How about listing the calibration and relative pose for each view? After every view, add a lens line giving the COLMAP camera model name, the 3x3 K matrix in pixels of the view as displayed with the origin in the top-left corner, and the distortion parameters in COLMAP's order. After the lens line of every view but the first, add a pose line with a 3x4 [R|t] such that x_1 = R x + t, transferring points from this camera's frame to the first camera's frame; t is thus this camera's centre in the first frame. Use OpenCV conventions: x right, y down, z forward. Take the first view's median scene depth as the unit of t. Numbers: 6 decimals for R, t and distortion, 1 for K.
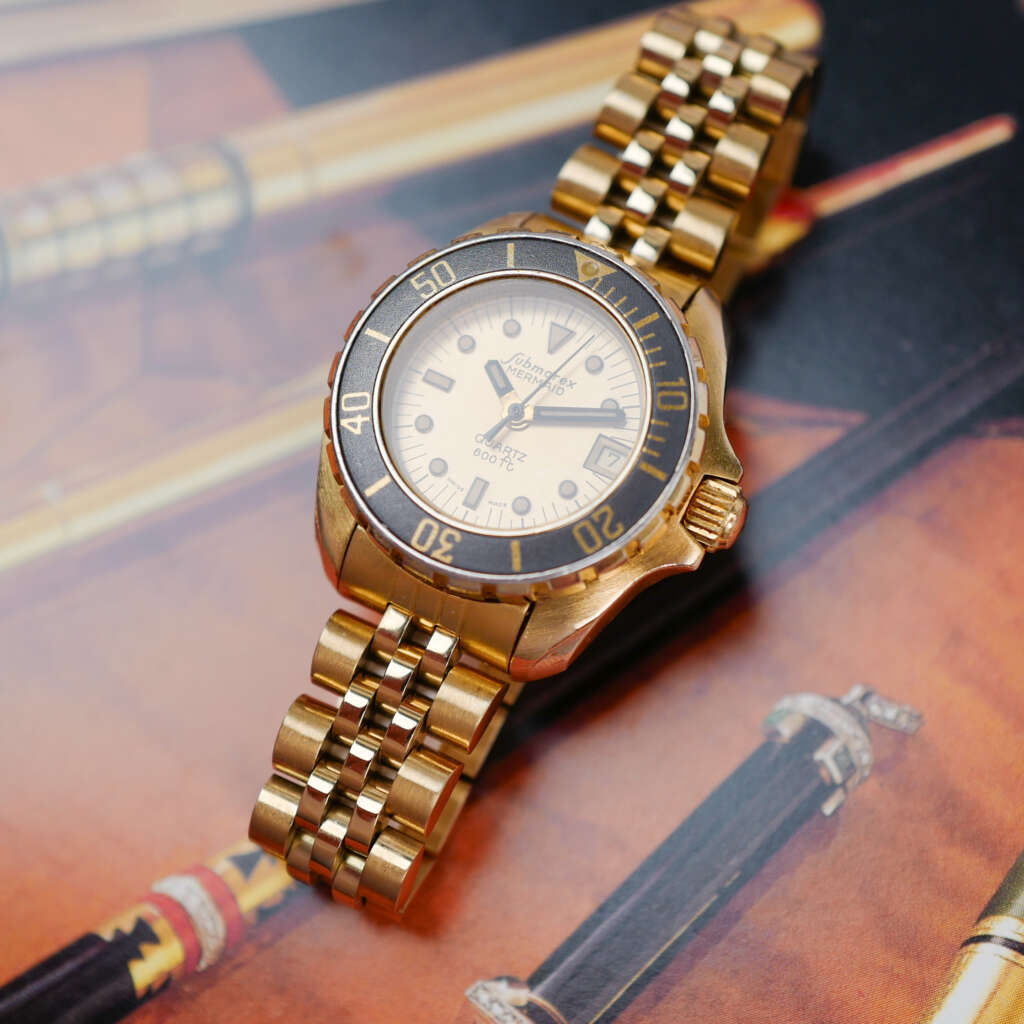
lens RADIAL K [[2044.2, 0, 512.0], [0, 2044.2, 512.0], [0, 0, 1]] dist [0.087066, 0.293289]
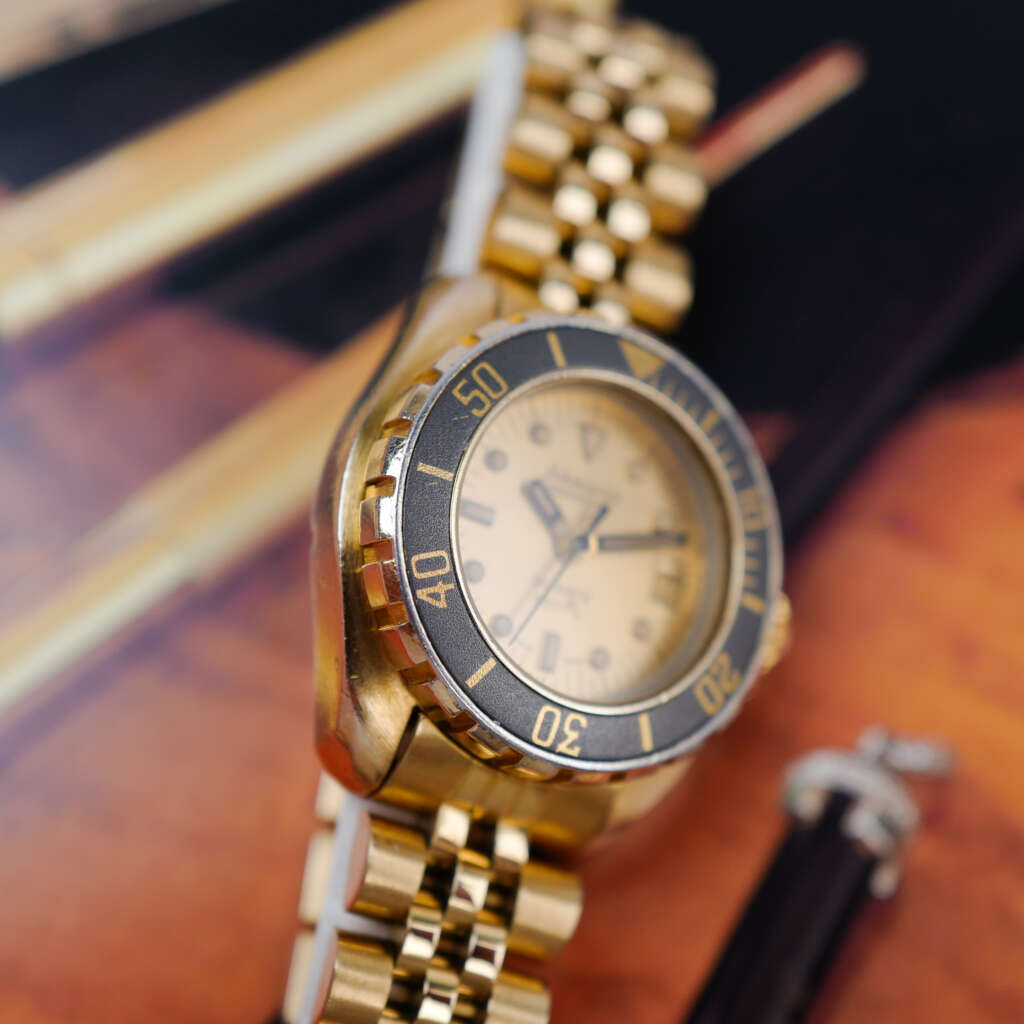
lens RADIAL K [[2044.2, 0, 512.0], [0, 2044.2, 512.0], [0, 0, 1]] dist [0.087066, 0.293289]
pose [[0.773070, -0.132492, 0.620330, -0.520998], [0.038857, 0.985998, 0.162168, -0.194916], [-0.633130, -0.101263, 0.767393, 0.398979]]
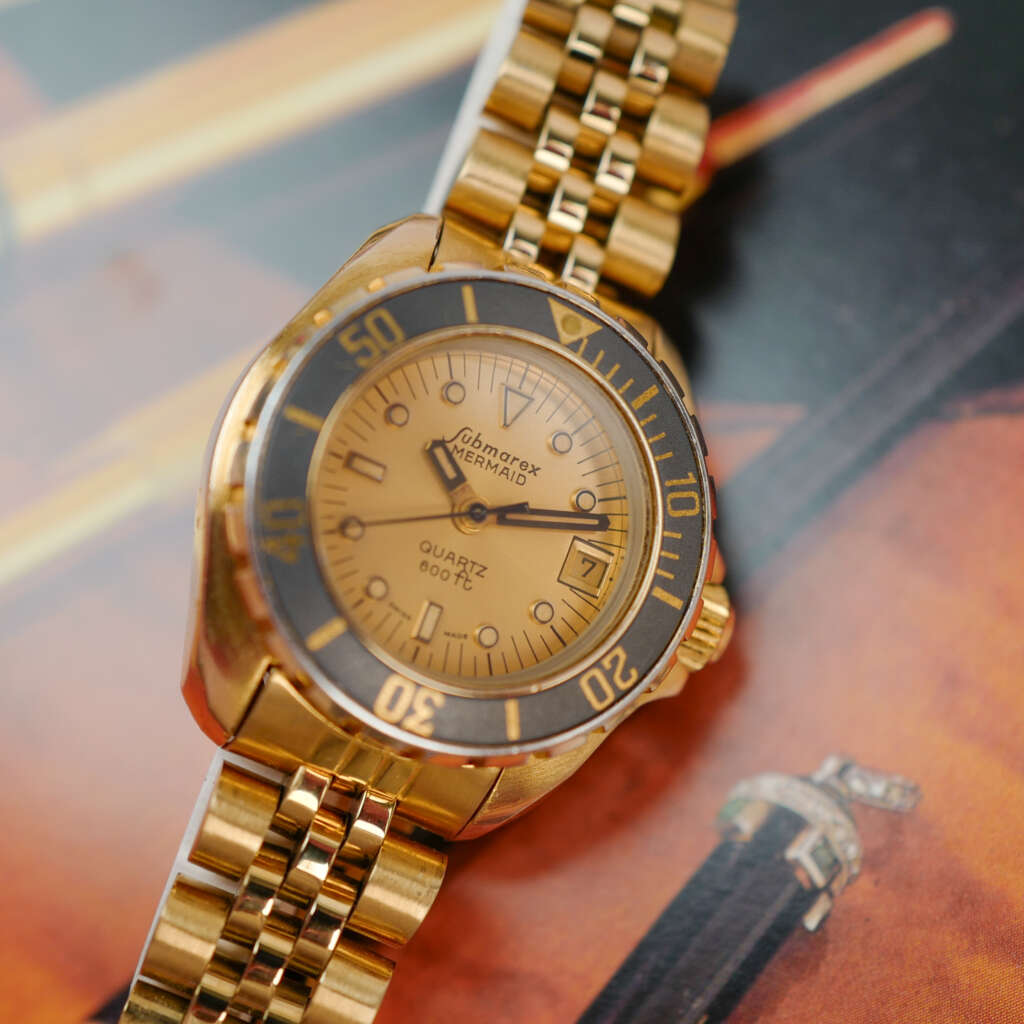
lens RADIAL K [[2044.2, 0, 512.0], [0, 2044.2, 512.0], [0, 0, 1]] dist [0.087066, 0.293289]
pose [[0.899640, -0.050781, 0.433669, -0.317709], [-0.032270, 0.982765, 0.182022, -0.189320], [-0.435438, -0.177749, 0.882496, 0.324469]]
